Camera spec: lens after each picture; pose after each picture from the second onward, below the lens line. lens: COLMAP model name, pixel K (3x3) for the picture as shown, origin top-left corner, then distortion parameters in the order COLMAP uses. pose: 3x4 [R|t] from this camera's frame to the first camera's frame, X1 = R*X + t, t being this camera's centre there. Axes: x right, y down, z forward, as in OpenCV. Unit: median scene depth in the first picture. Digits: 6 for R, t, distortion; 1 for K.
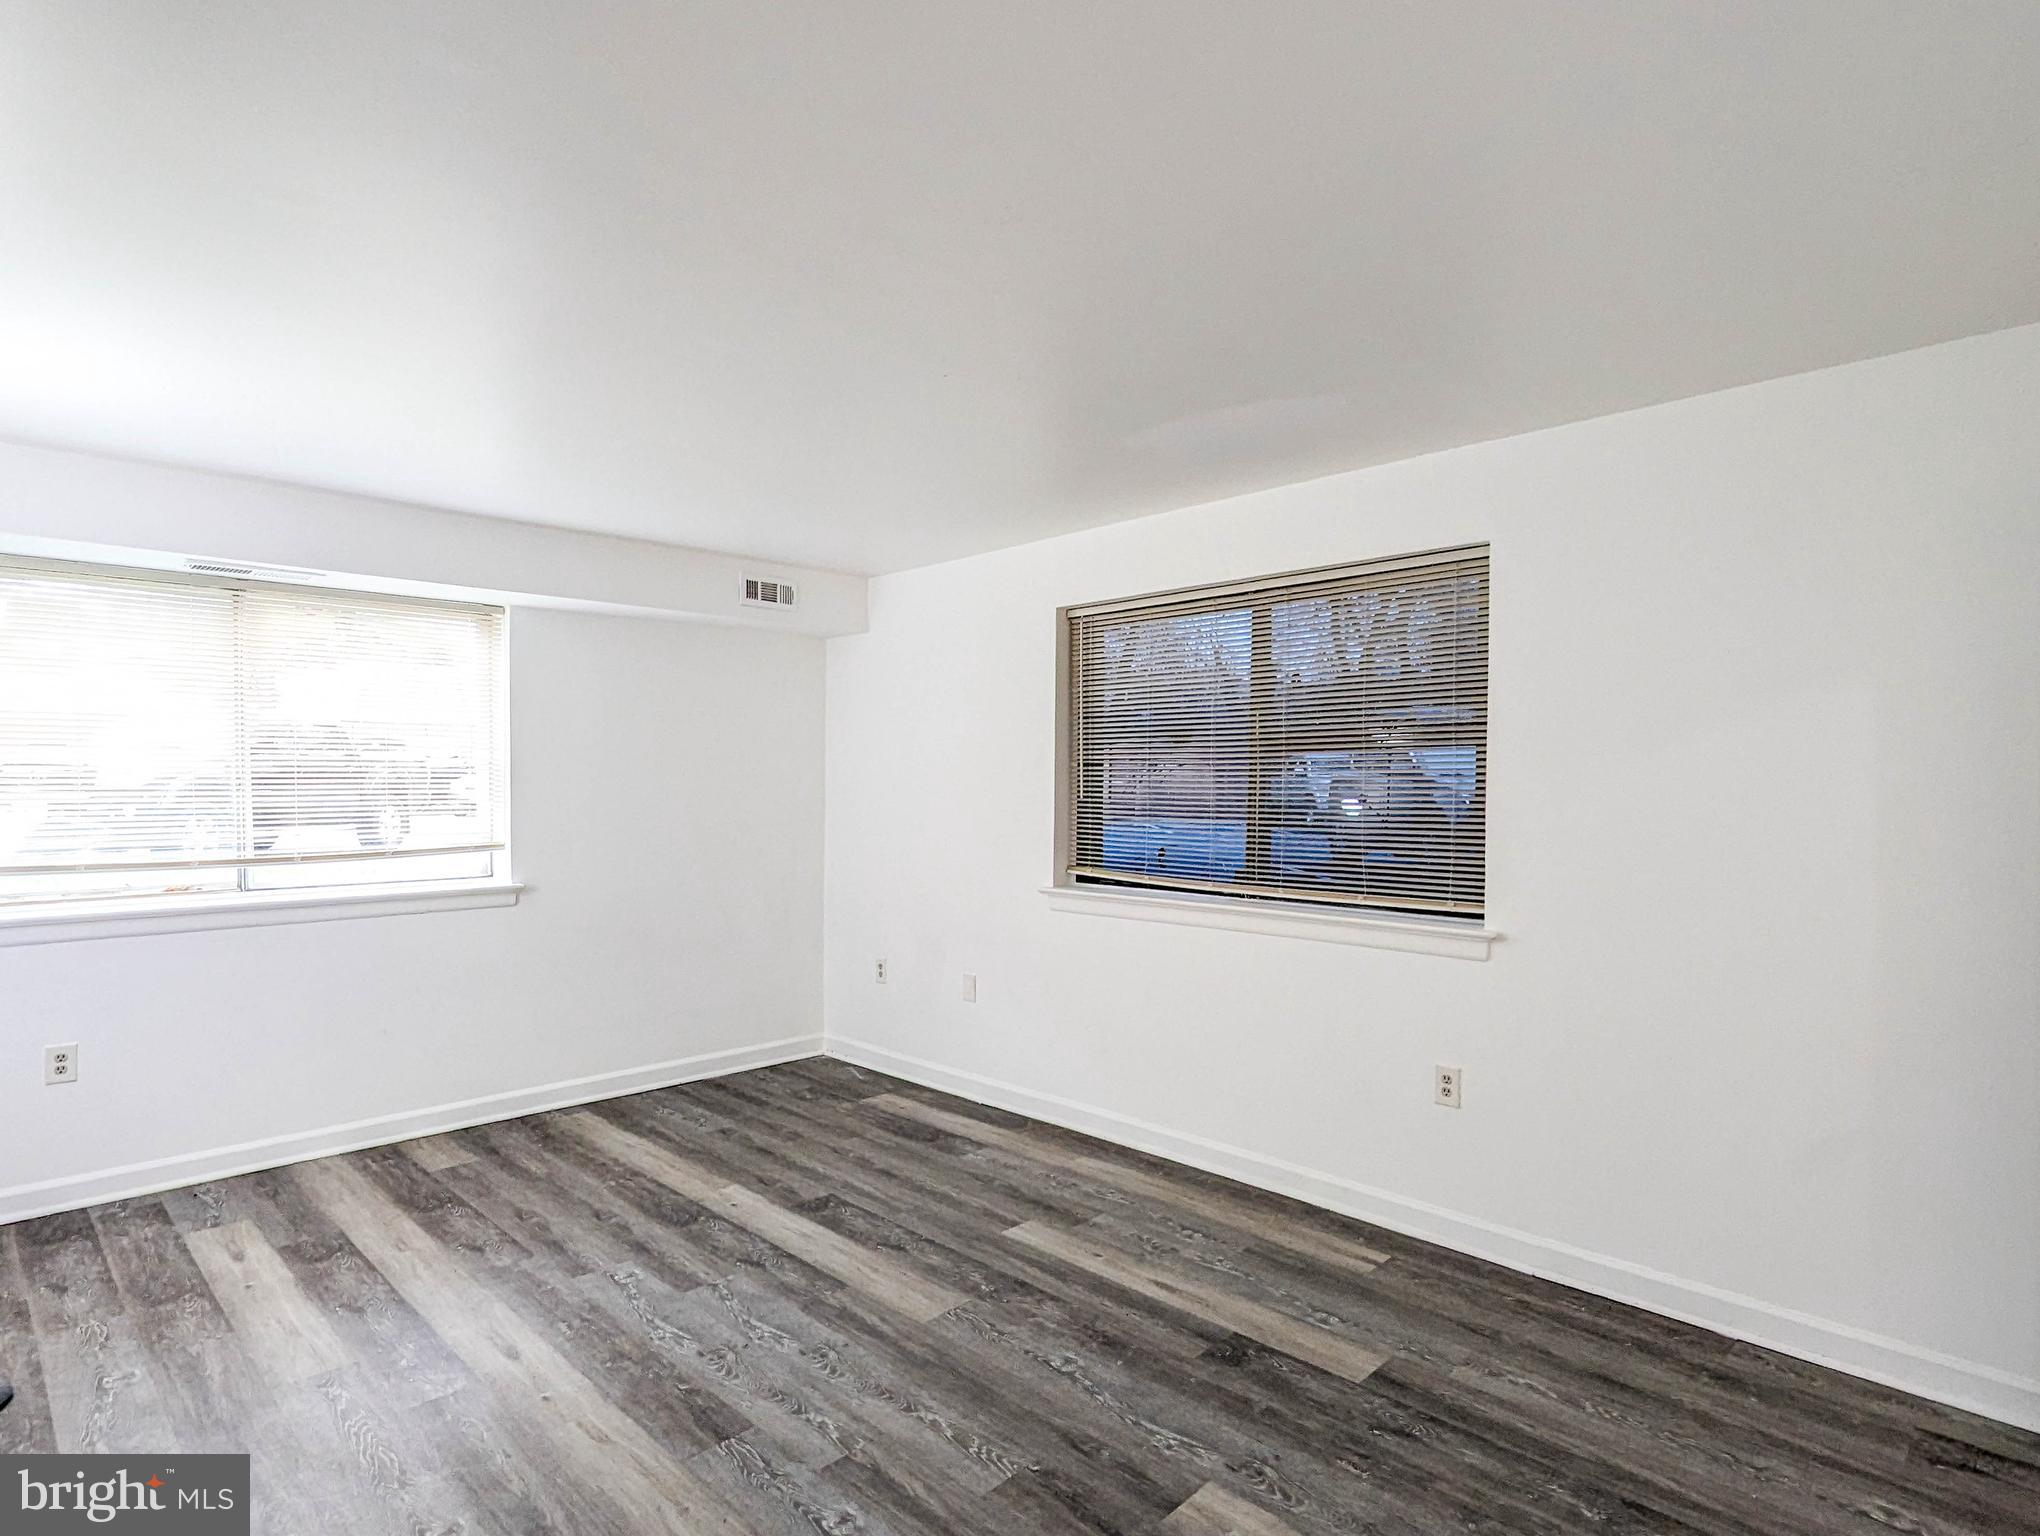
lens RADIAL K [[1120.6, 0, 1022.2], [0, 1120.6, 792.6], [0, 0, 1]] dist [-0.002030, 0.001038]
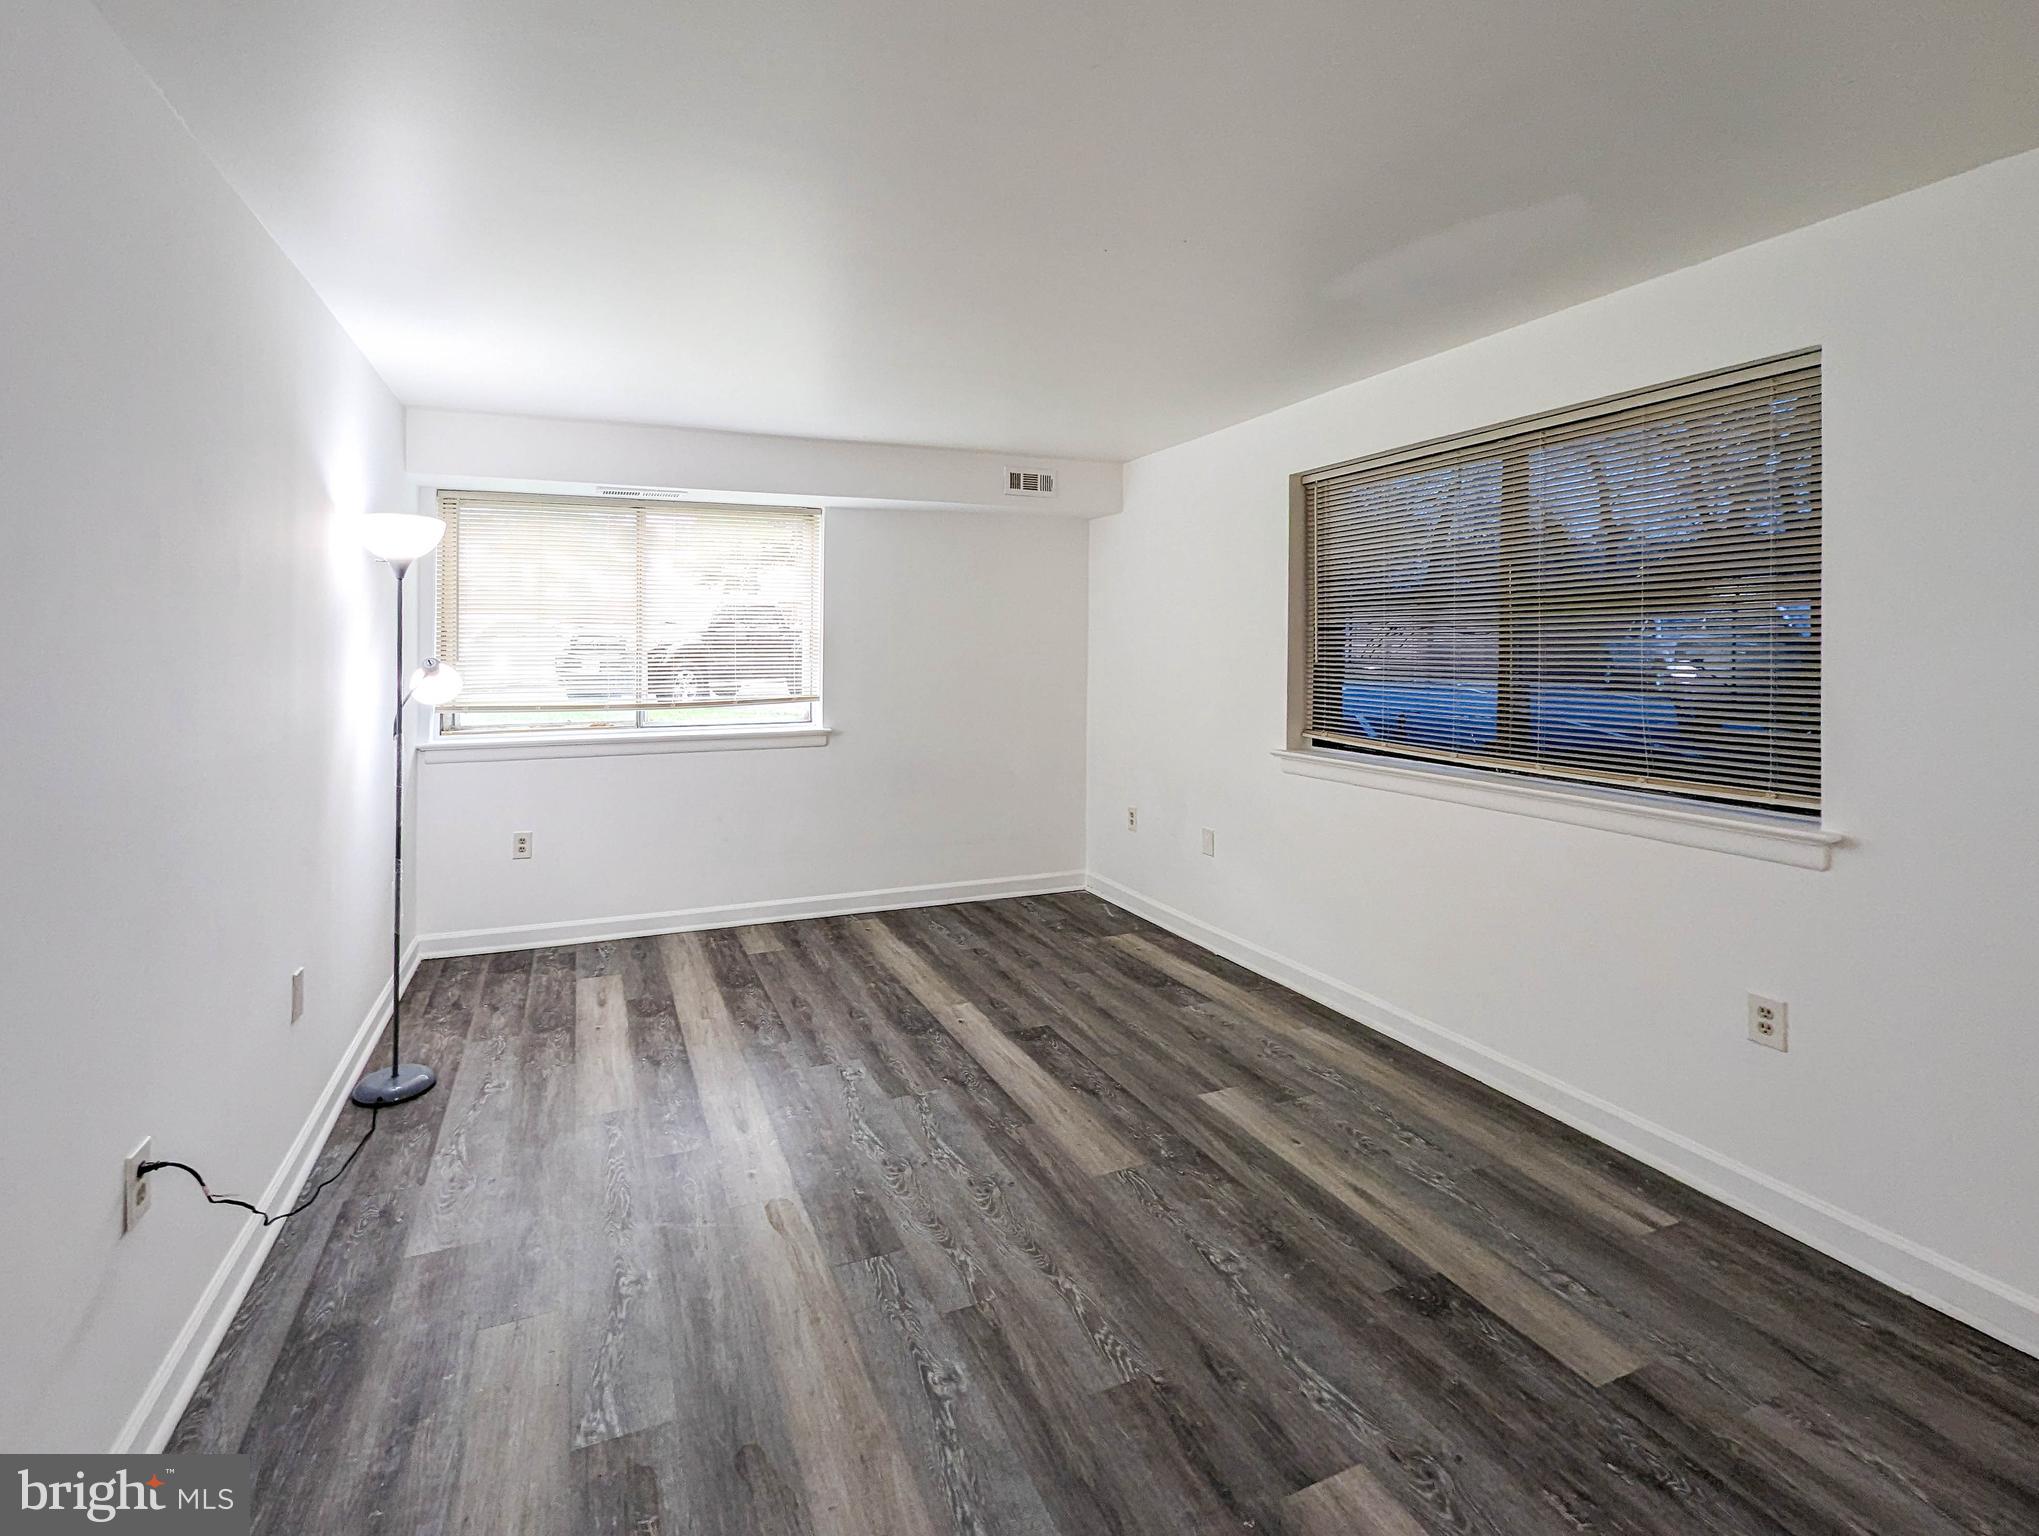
lens RADIAL K [[931.4, 0, 926.2], [0, 931.4, 635.2], [0, 0, 1]] dist [0.001302, -0.000277]
pose [[0.910672, -0.008569, -0.413040, 0.110857], [-0.001355, 0.999718, -0.023729, 0.002571], [0.413127, 0.022169, 0.910404, 0.138699]]
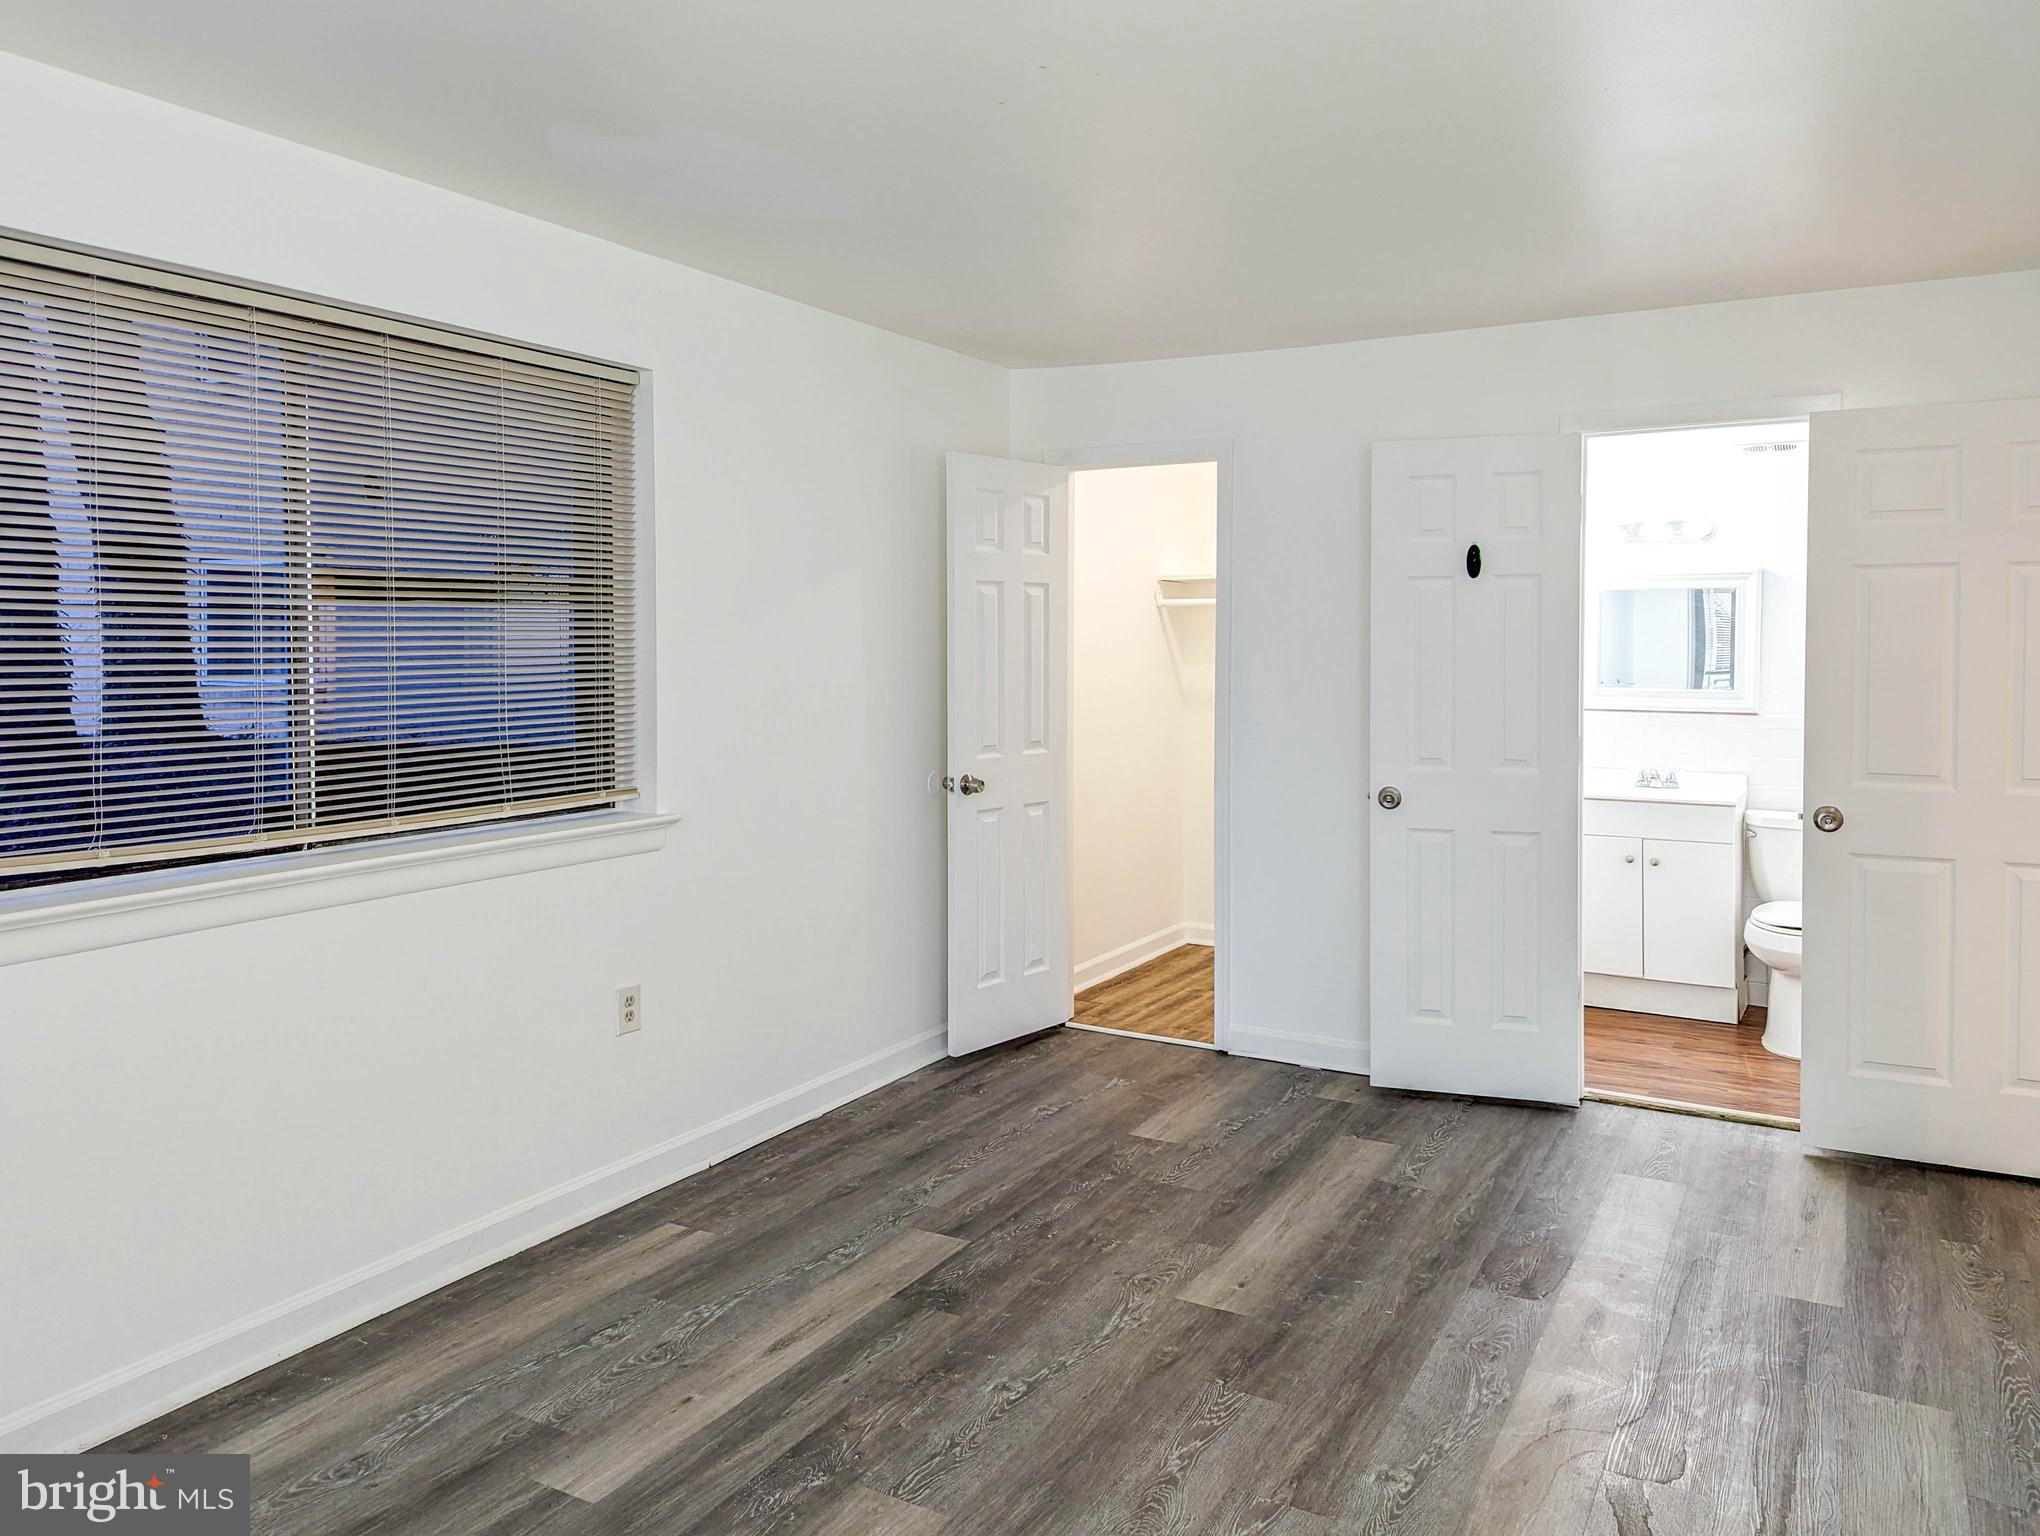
lens RADIAL K [[1523.4, 0, 1026.1], [0, 1523.4, 688.2], [0, 0, 1]] dist [0.044371, -0.024808]
pose [[-0.285904, -0.040671, 0.957395, -0.790763], [0.010563, 0.998904, 0.045589, -0.026665], [-0.958200, 0.023147, -0.285161, 1.036921]]
